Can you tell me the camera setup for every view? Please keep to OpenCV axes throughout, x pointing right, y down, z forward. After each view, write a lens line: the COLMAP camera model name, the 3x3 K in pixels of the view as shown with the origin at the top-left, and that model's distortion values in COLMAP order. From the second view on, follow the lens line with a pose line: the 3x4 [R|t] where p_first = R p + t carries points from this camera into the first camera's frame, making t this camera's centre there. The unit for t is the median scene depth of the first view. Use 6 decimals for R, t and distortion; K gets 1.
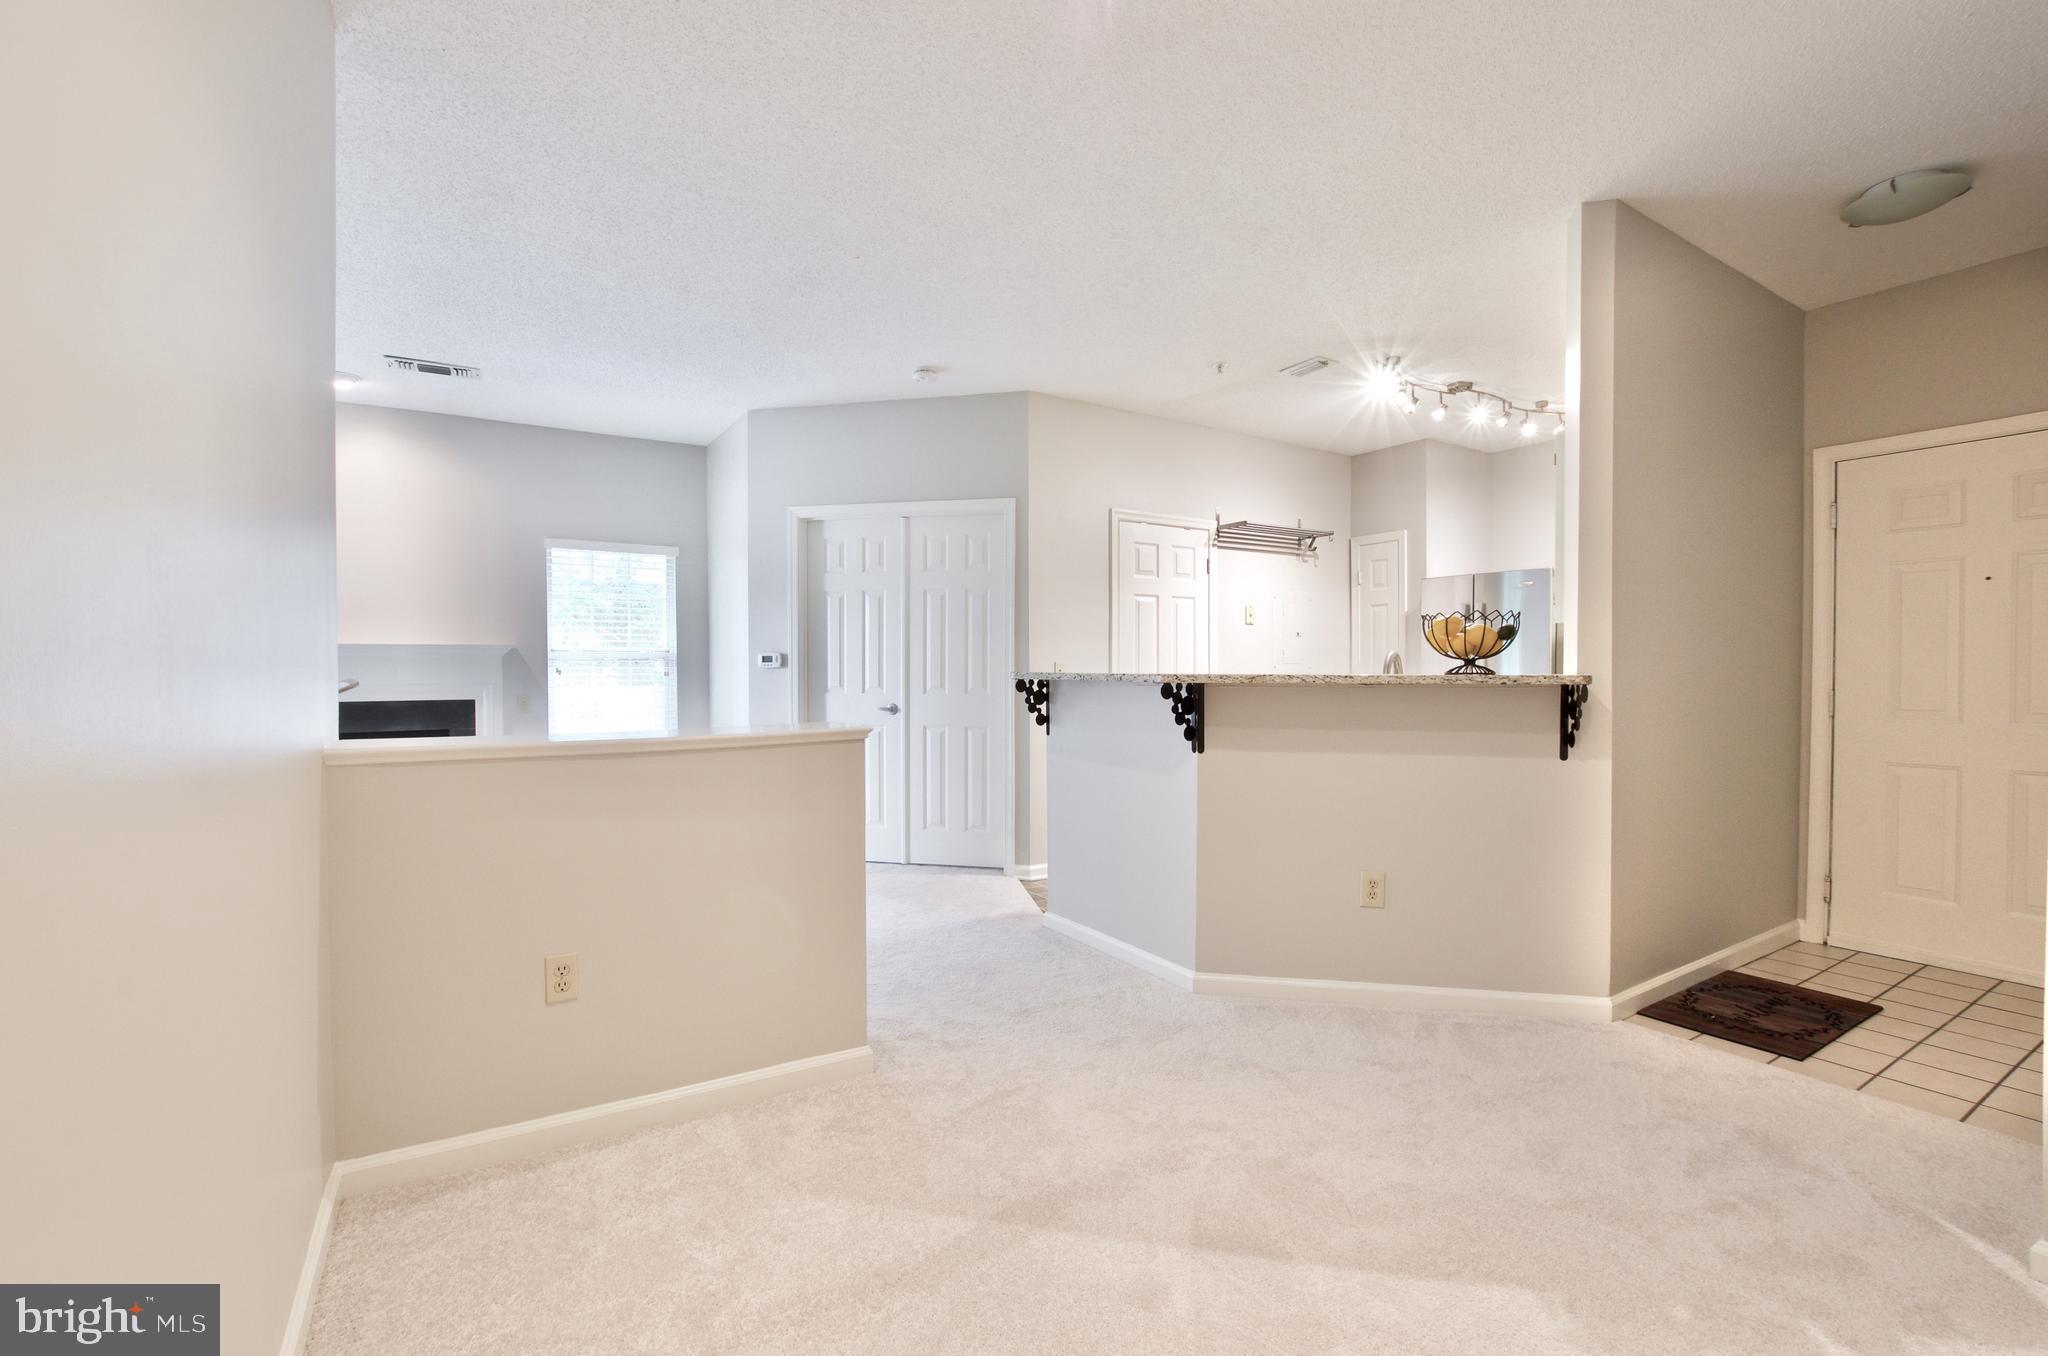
lens RADIAL K [[904.7, 0, 1031.9], [0, 904.7, 682.6], [0, 0, 1]] dist [-0.018856, 0.002876]
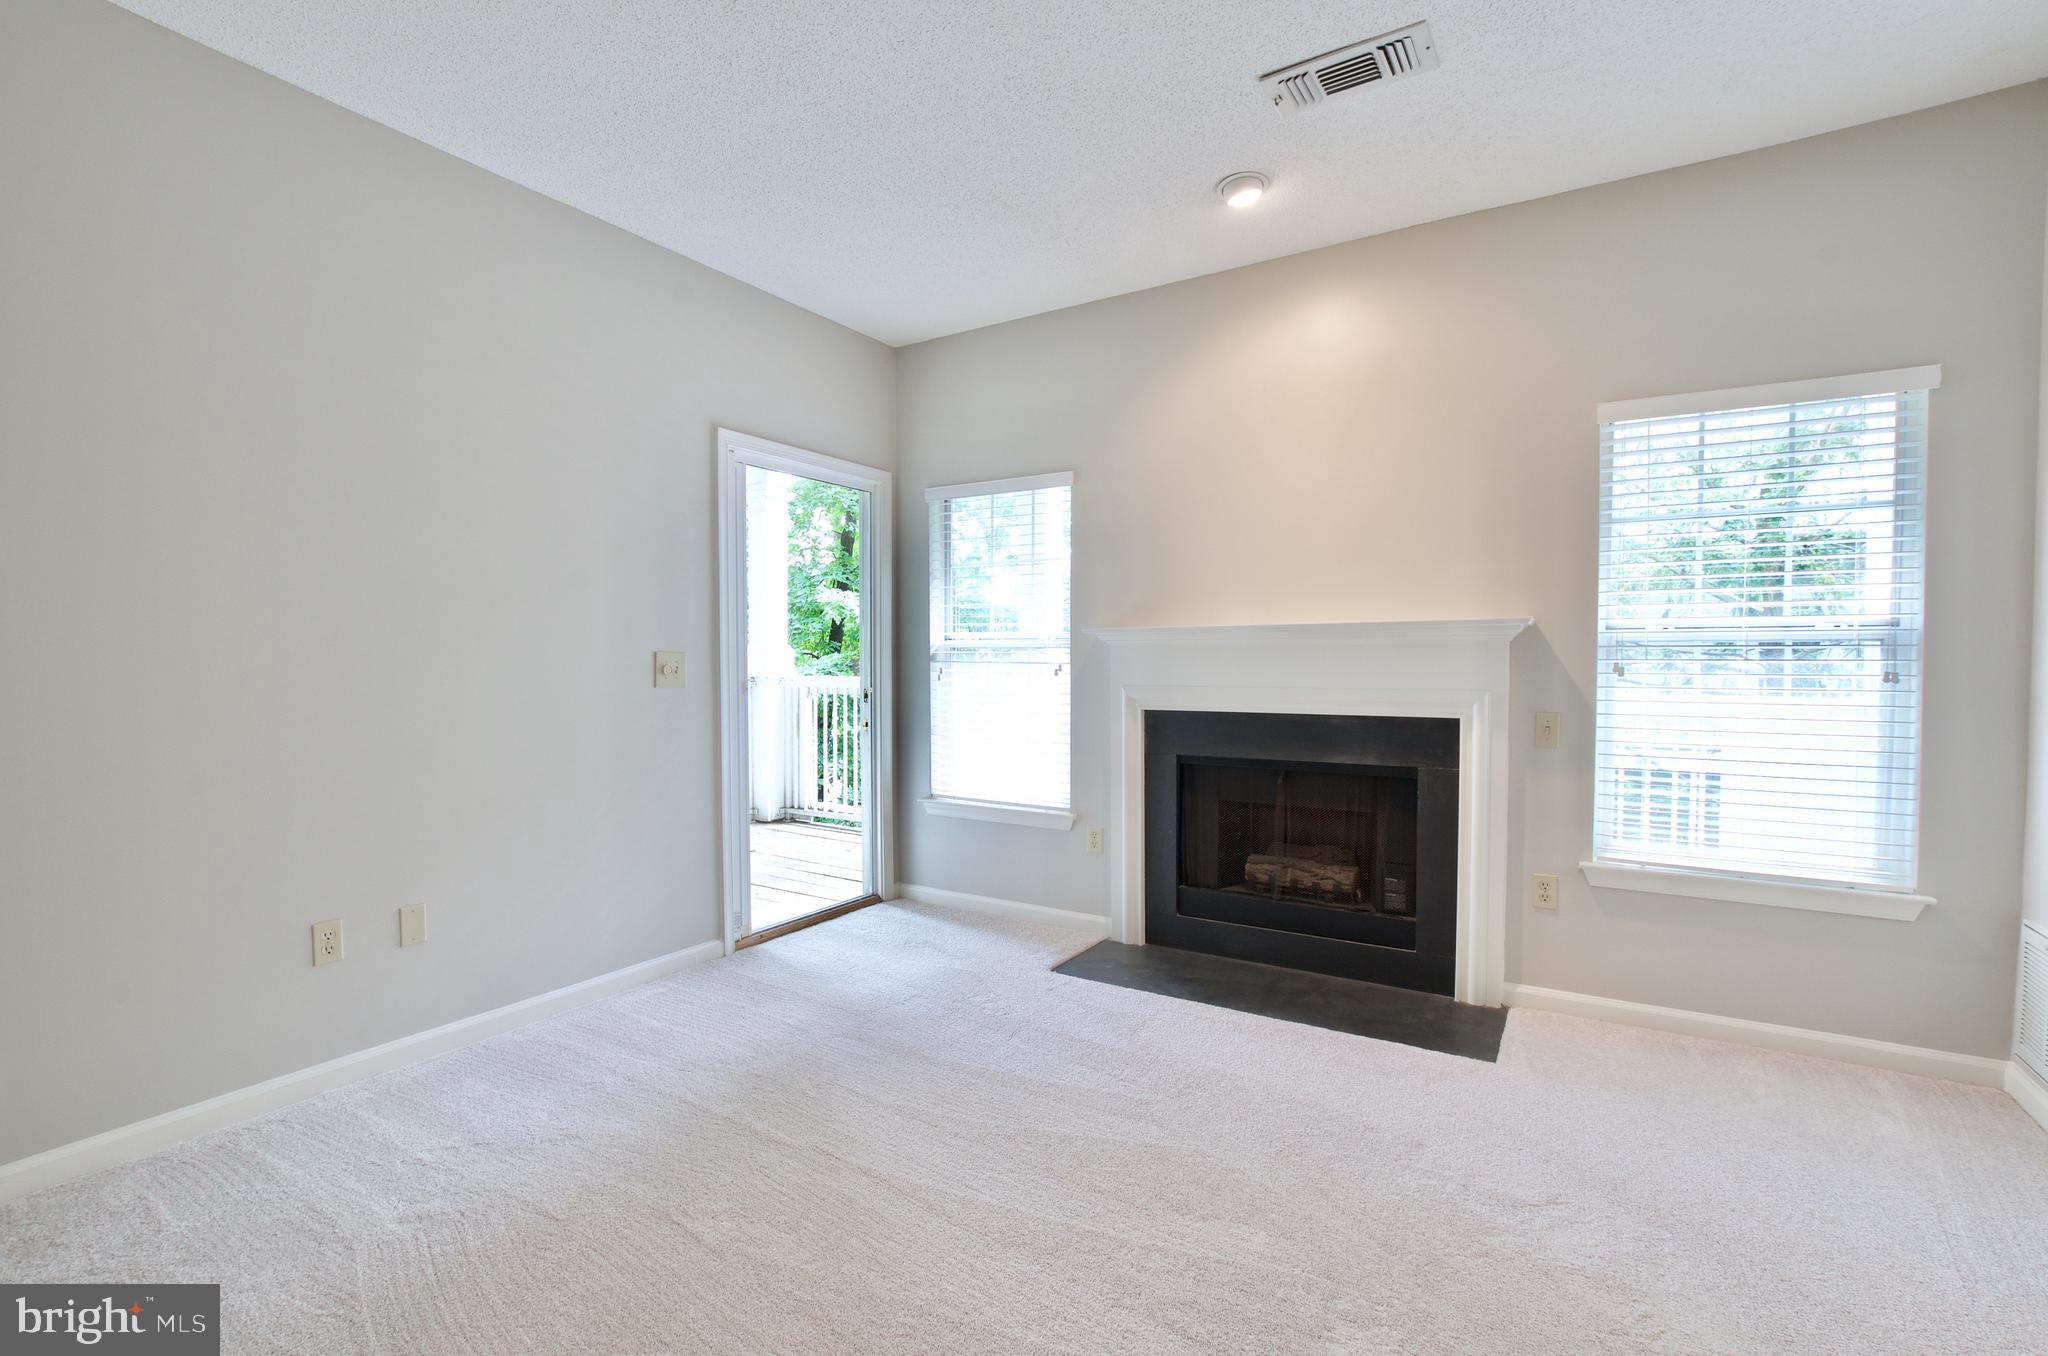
lens RADIAL K [[904.7, 0, 1036.0], [0, 904.7, 687.6], [0, 0, 1]] dist [-0.018856, 0.002876]
pose [[0.442148, 0.028832, -0.896479, -0.238858], [-0.015154, 0.999581, 0.024674, -0.010534], [0.896814, 0.002675, 0.442399, 0.525761]]
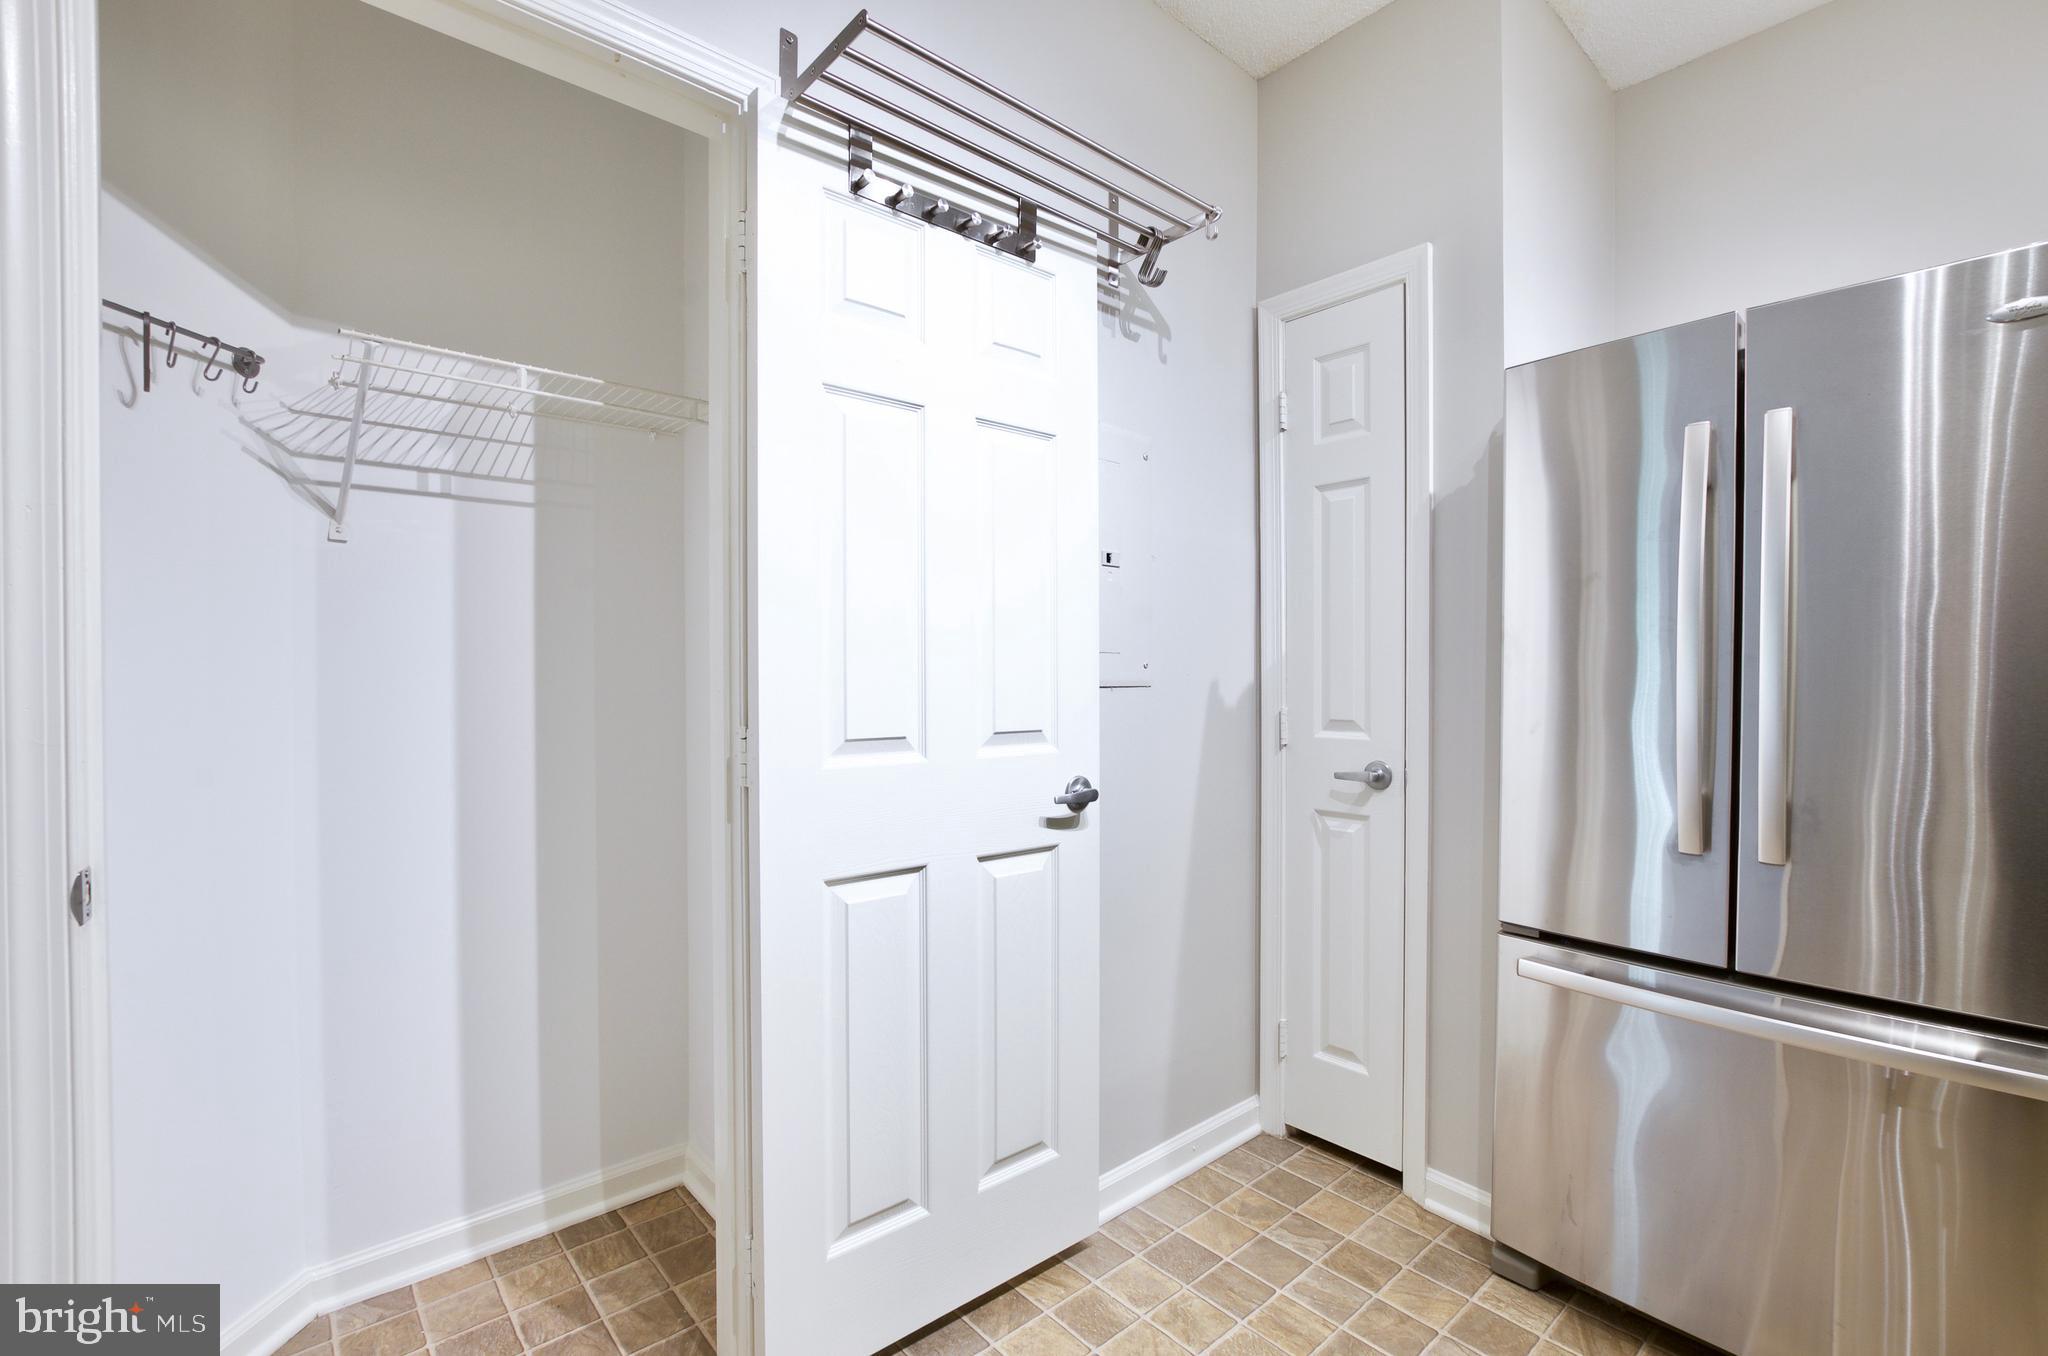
lens RADIAL K [[904.7, 0, 1033.0], [0, 904.7, 687.3], [0, 0, 1]] dist [-0.018856, 0.002876]
pose [[0.989127, -0.004024, 0.147009, 0.252846], [0.004657, 0.999981, -0.003962, -0.008881], [-0.146990, 0.004604, 0.989127, 0.787016]]
